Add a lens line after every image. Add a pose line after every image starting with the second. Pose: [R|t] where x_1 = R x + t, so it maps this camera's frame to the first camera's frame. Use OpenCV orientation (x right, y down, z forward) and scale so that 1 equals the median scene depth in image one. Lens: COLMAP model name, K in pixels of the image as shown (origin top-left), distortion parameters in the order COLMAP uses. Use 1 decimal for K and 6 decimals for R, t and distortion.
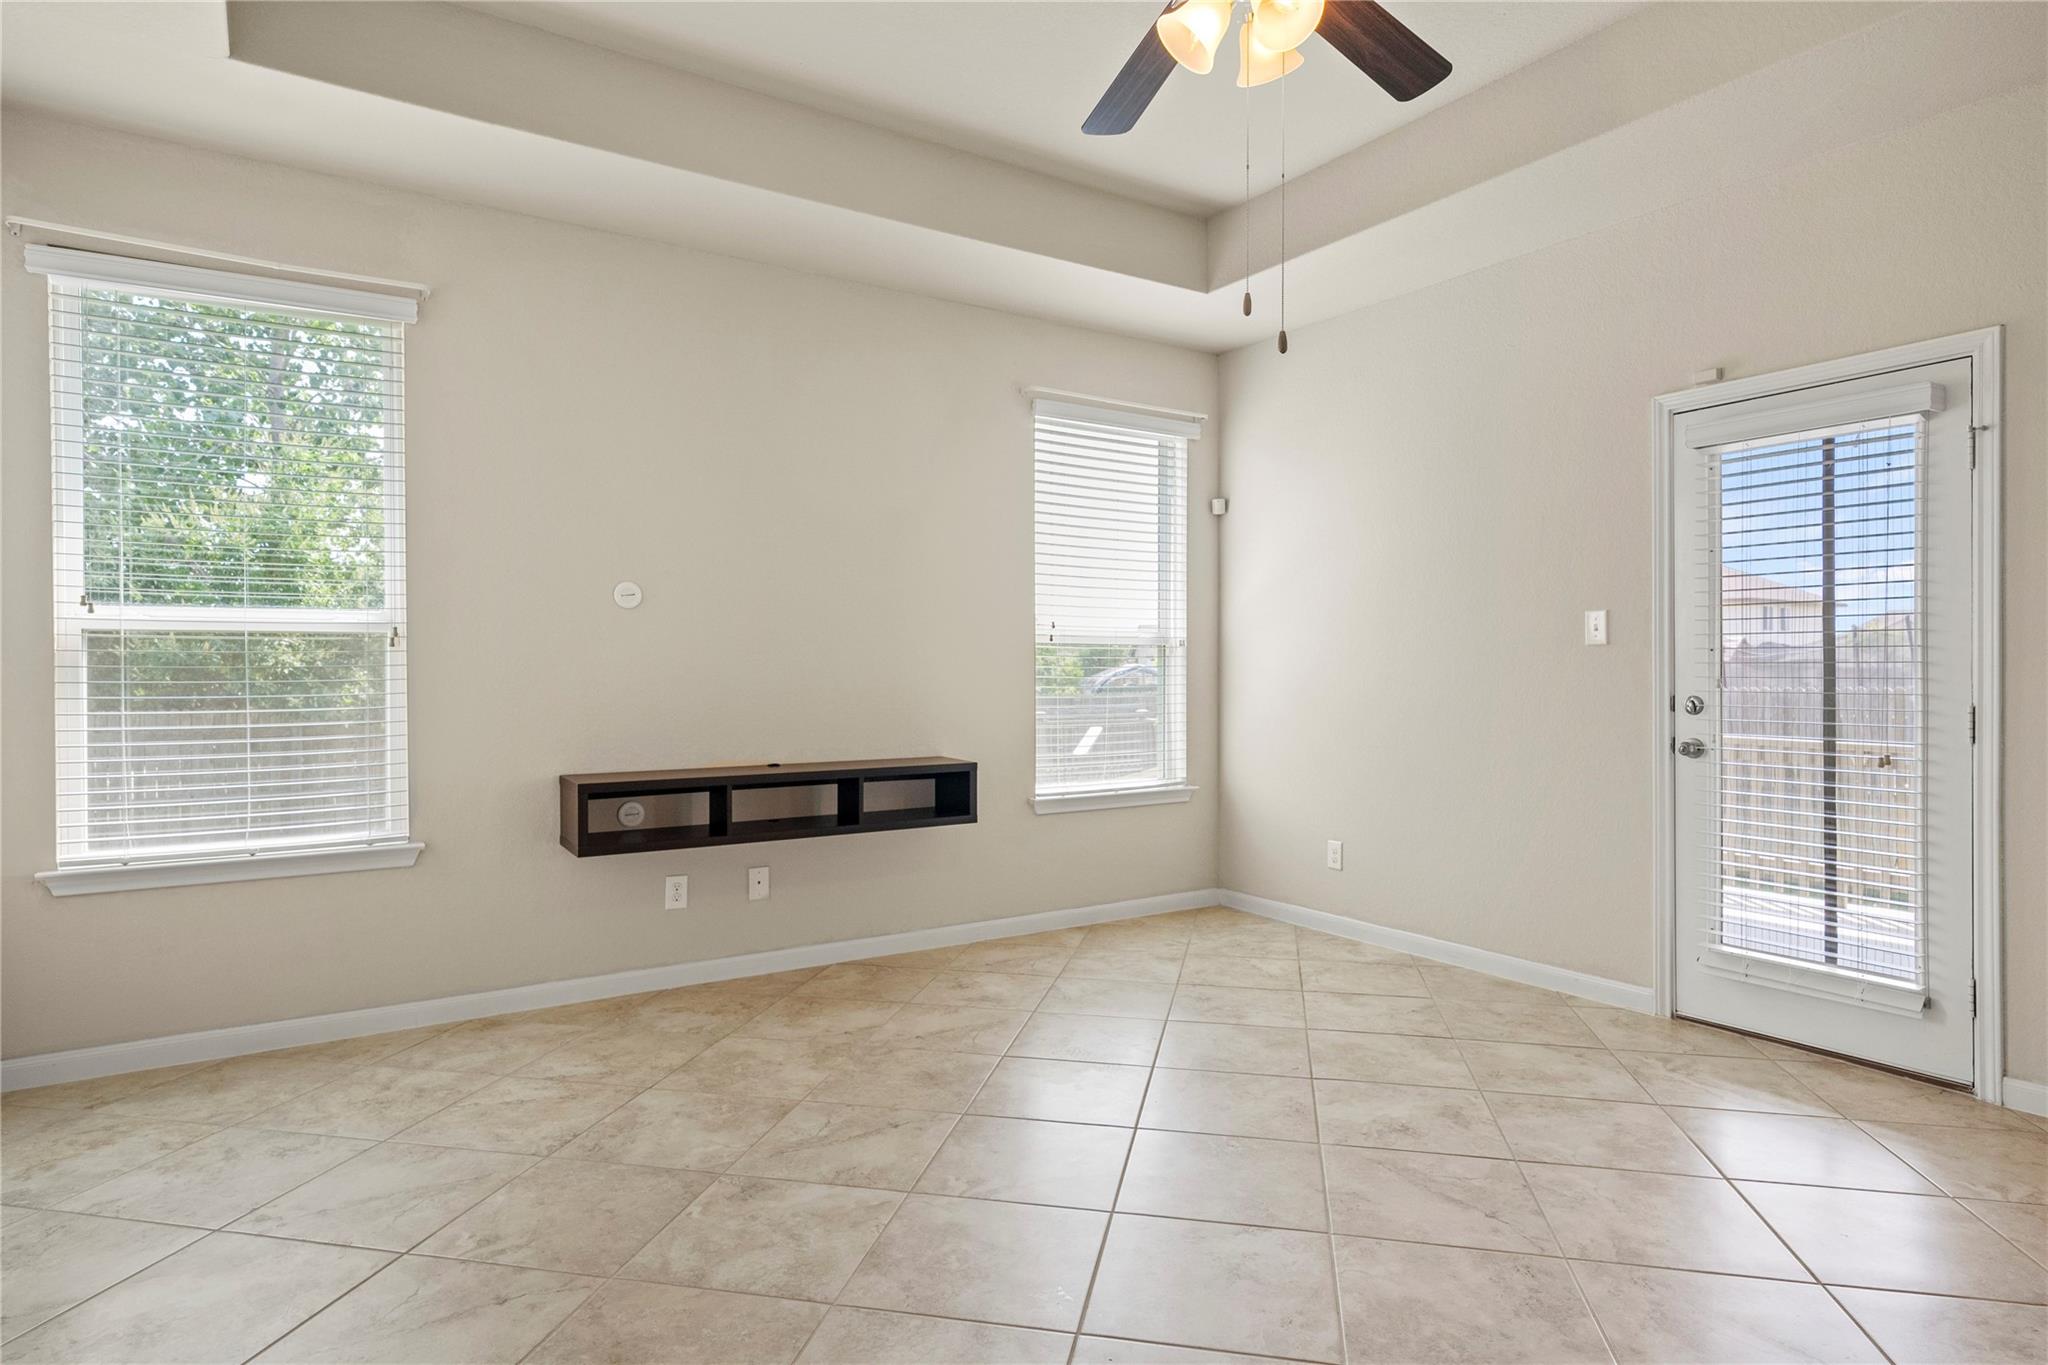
lens RADIAL K [[1137.4, 0, 1028.9], [0, 1137.4, 682.6], [0, 0, 1]] dist [0.006958, -0.001287]
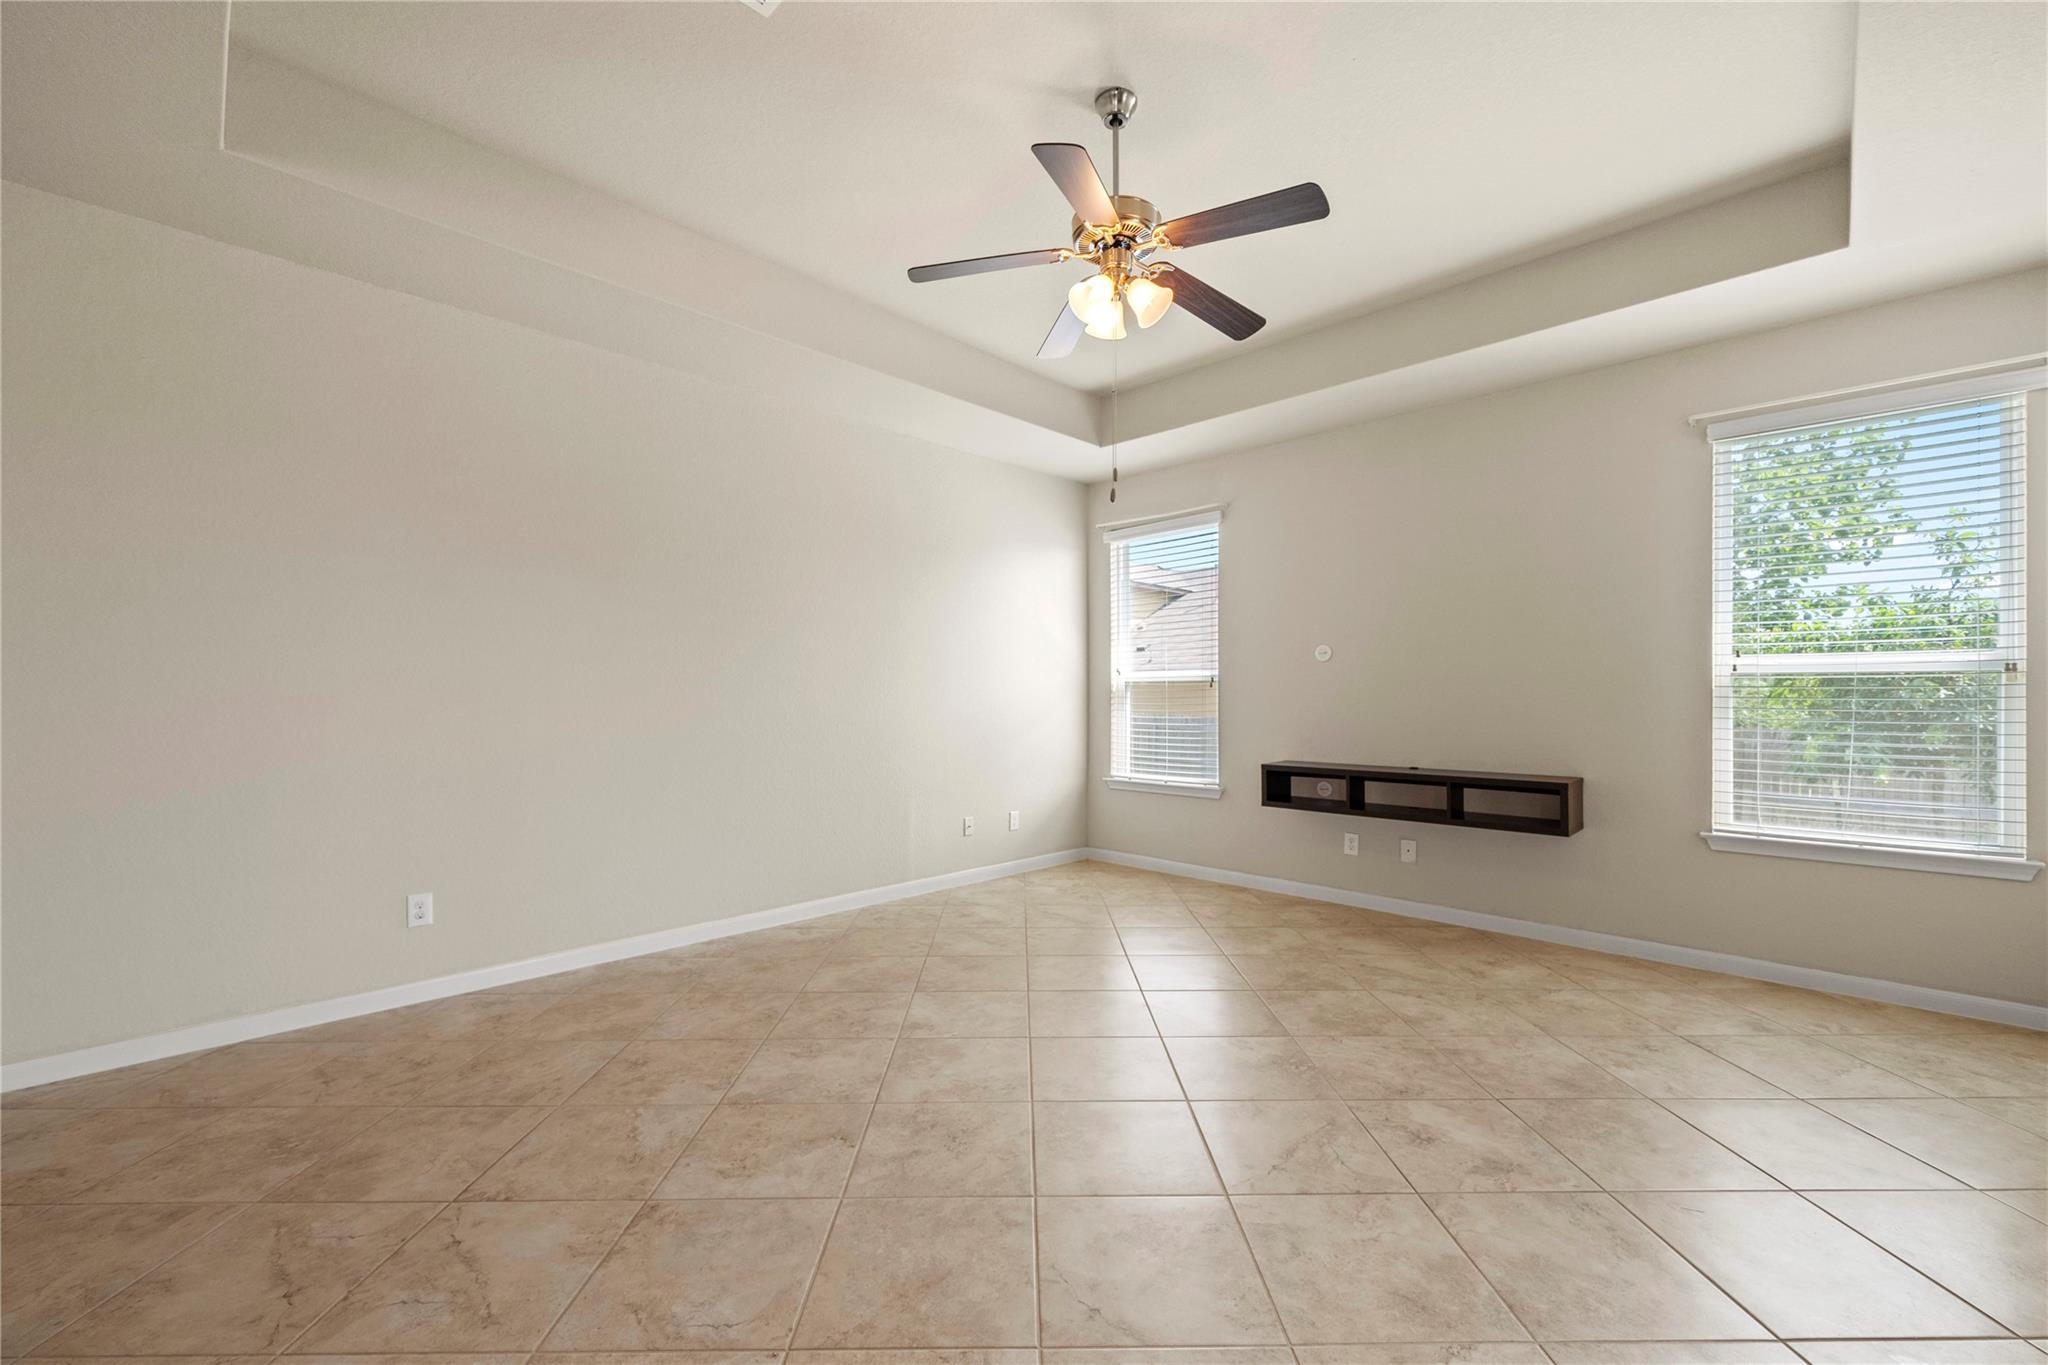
lens RADIAL K [[822.7, 0, 1023.6], [0, 822.7, 691.8], [0, 0, 1]] dist [-0.003410, -0.000034]
pose [[0.219921, -0.004700, -0.975506, 0.761089], [-0.013913, 0.999872, -0.007954, -0.007474], [0.975418, 0.015321, 0.219828, 0.359364]]
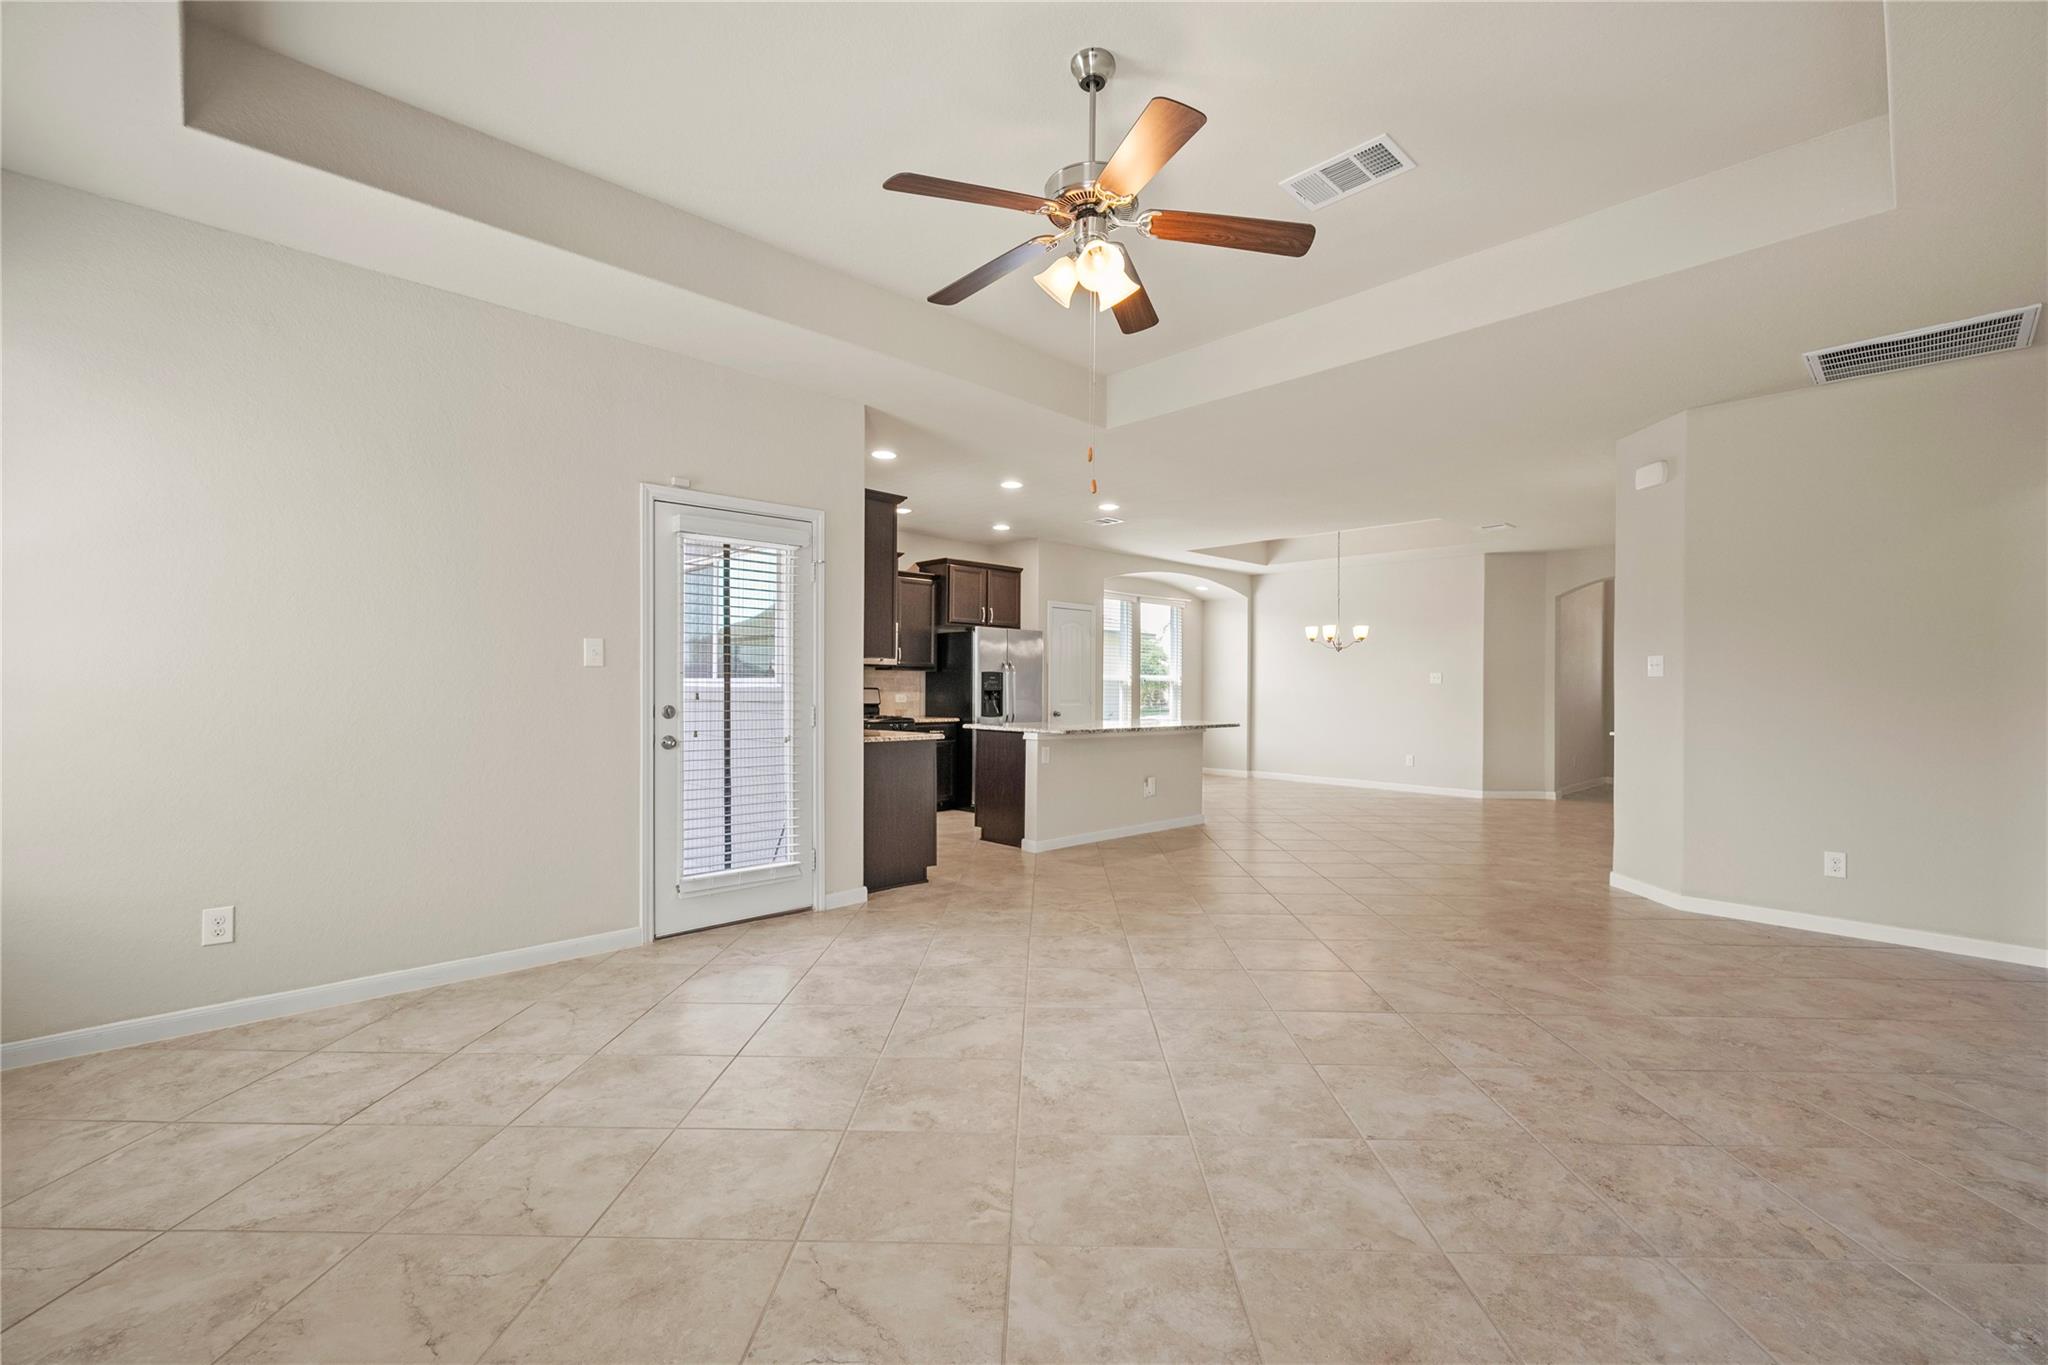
lens RADIAL K [[877.4, 0, 1028.8], [0, 877.4, 685.1], [0, 0, 1]] dist [-0.000532, 0.000506]
pose [[-0.195228, -0.001187, 0.980757, -0.559961], [0.004678, 0.999987, 0.002141, -0.013570], [-0.980747, 0.005006, -0.195220, 0.765168]]
